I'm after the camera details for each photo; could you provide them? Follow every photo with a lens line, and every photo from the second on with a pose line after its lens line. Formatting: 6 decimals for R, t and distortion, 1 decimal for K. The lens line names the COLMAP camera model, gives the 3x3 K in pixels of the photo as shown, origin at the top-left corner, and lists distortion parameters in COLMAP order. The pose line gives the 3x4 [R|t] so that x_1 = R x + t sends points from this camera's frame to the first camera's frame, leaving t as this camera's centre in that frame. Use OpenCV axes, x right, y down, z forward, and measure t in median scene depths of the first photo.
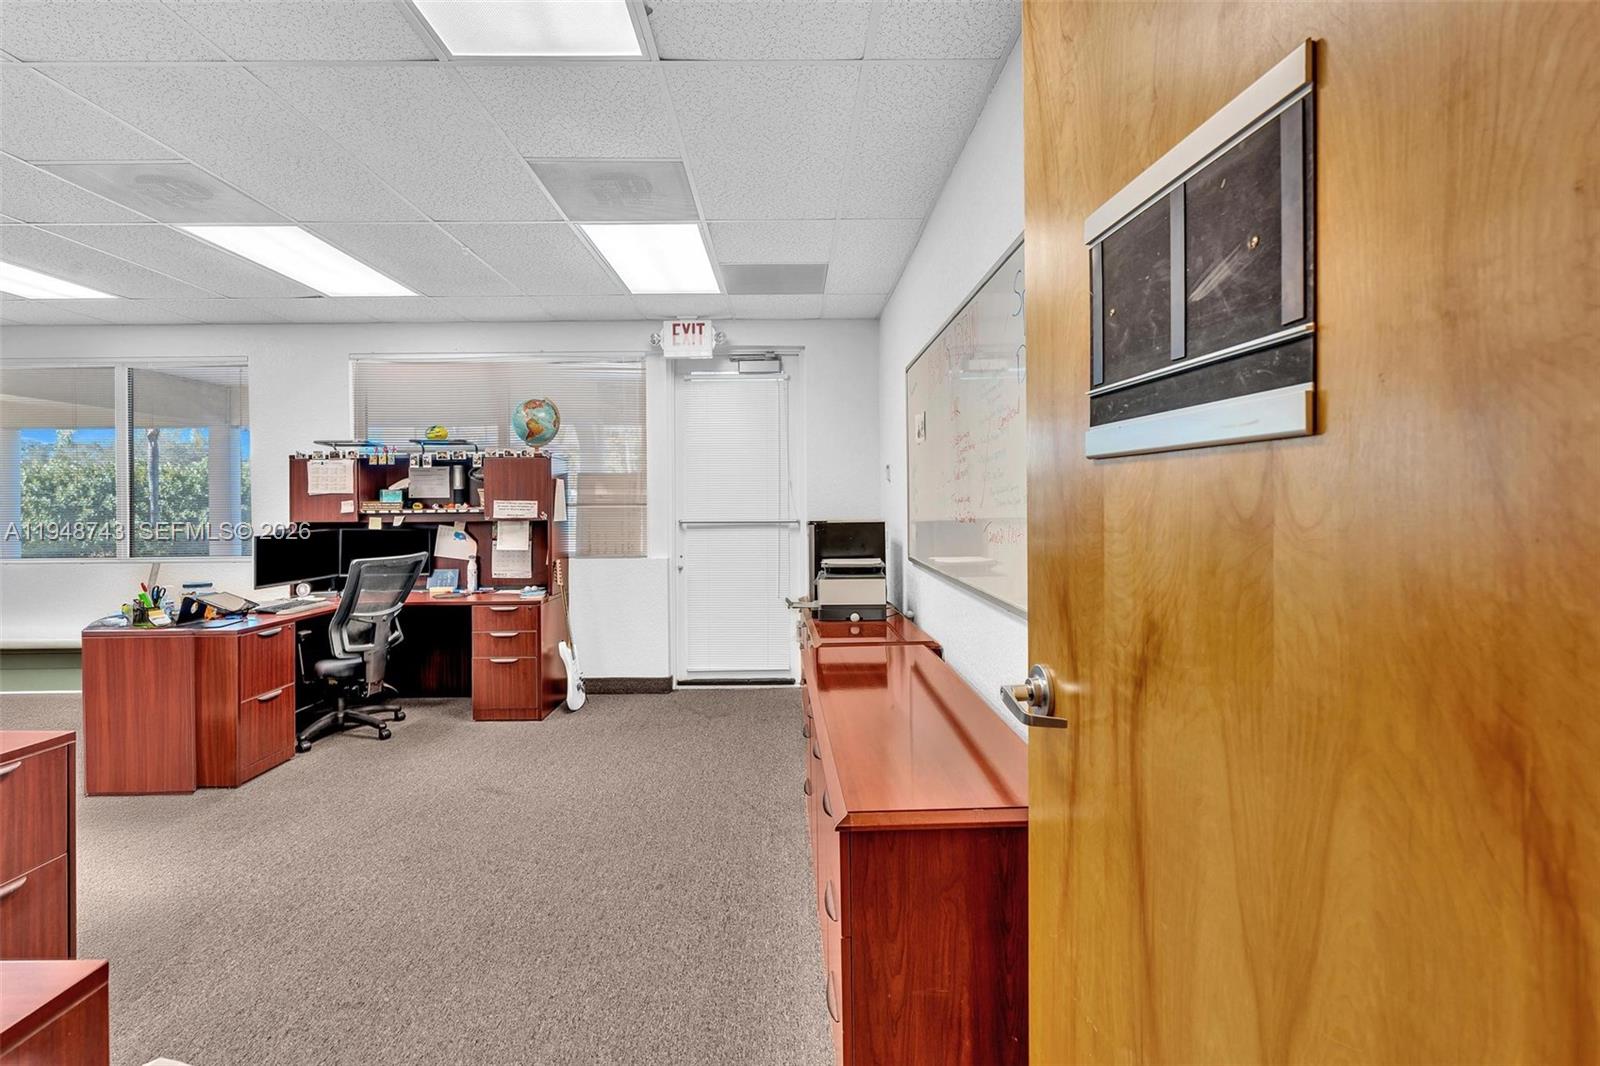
lens RADIAL K [[743.3, 0, 795.8], [0, 743.3, 508.9], [0, 0, 1]] dist [-0.002229, -0.000271]
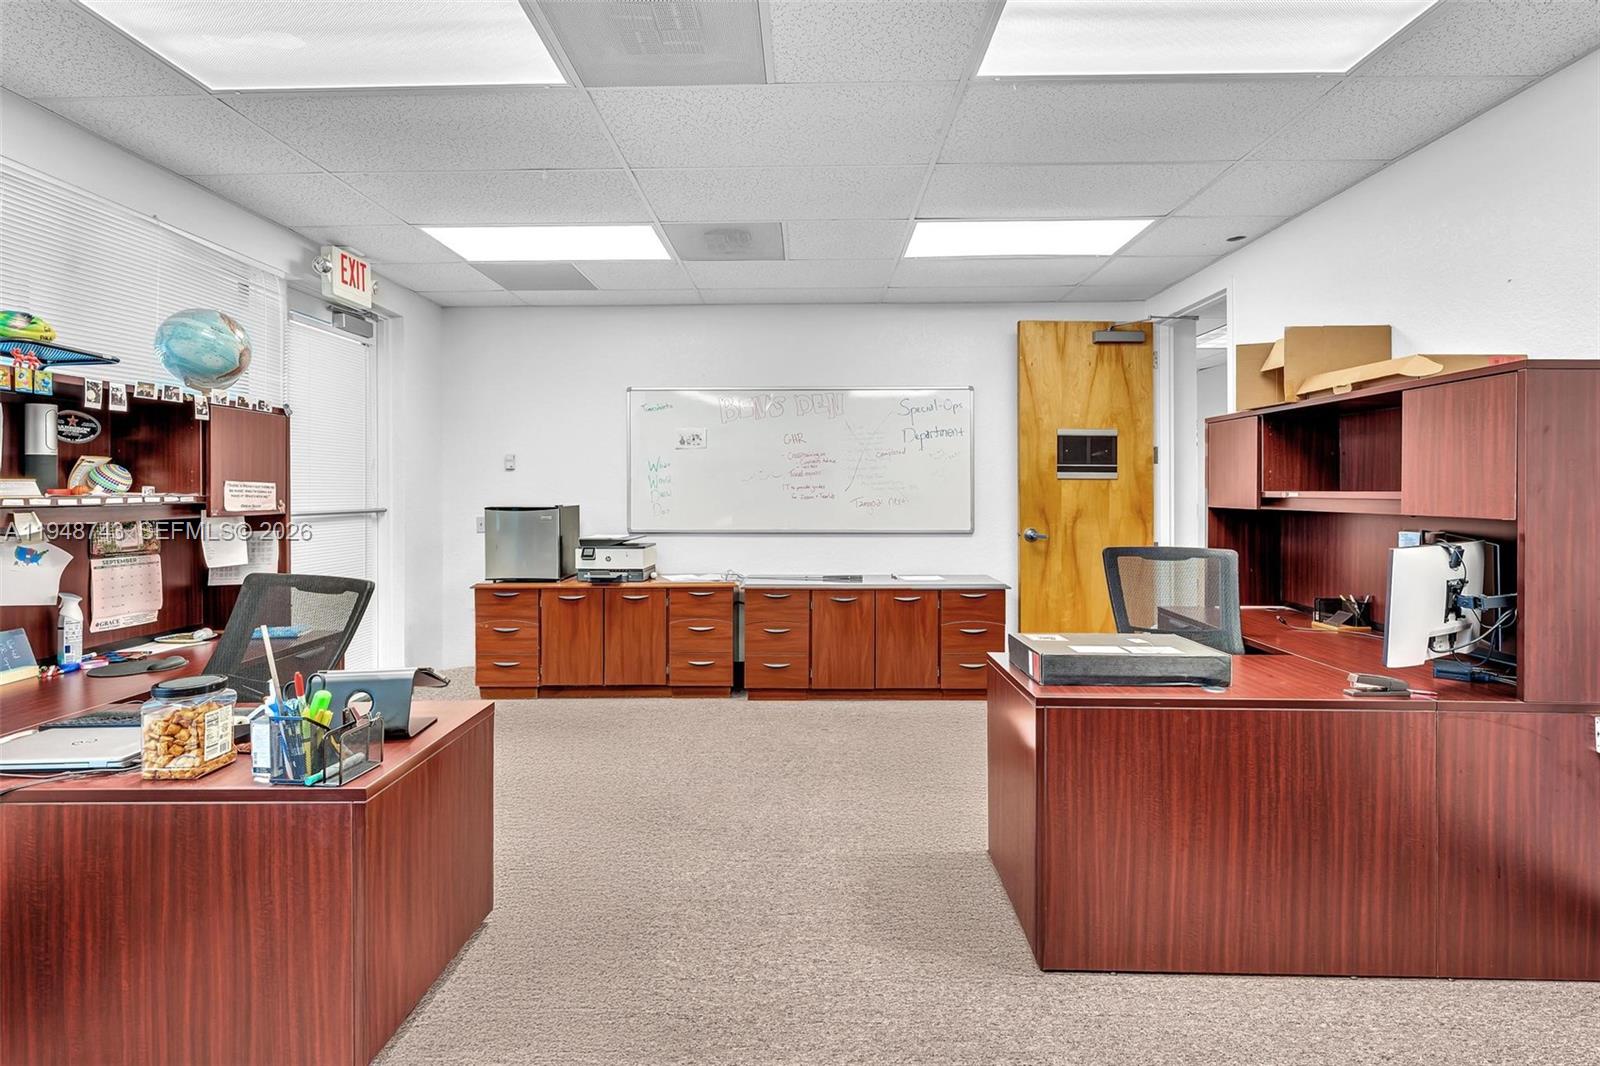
lens RADIAL K [[743.3, 0, 784.7], [0, 743.3, 492.8], [0, 0, 1]] dist [-0.002229, -0.000271]
pose [[0.046207, 0.004148, 0.998923, -0.959702], [0.010277, 0.999936, -0.004627, 0.004946], [-0.998879, 0.010480, 0.046162, 0.543797]]
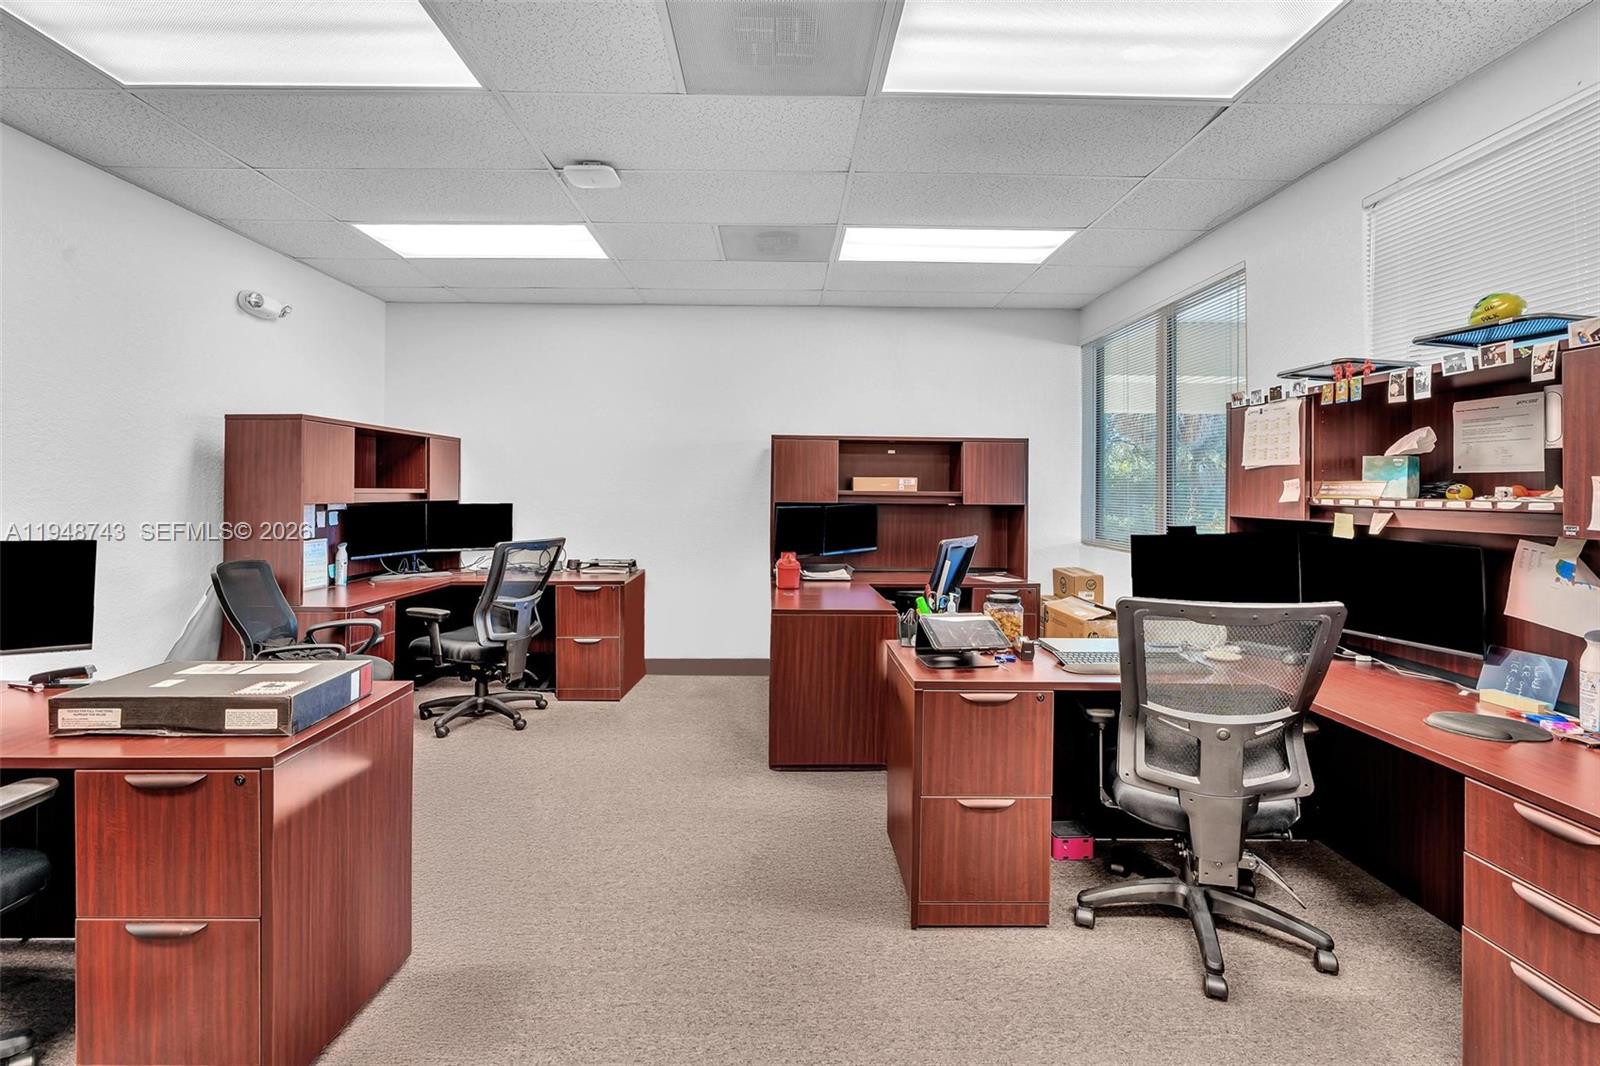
lens RADIAL K [[743.3, 0, 788.5], [0, 743.3, 479.1], [0, 0, 1]] dist [-0.002229, -0.000271]
pose [[-0.006713, -0.004845, -0.999966, -0.081958], [-0.013920, 0.999892, -0.004751, -0.003852], [0.999881, 0.013888, -0.006780, 0.651762]]
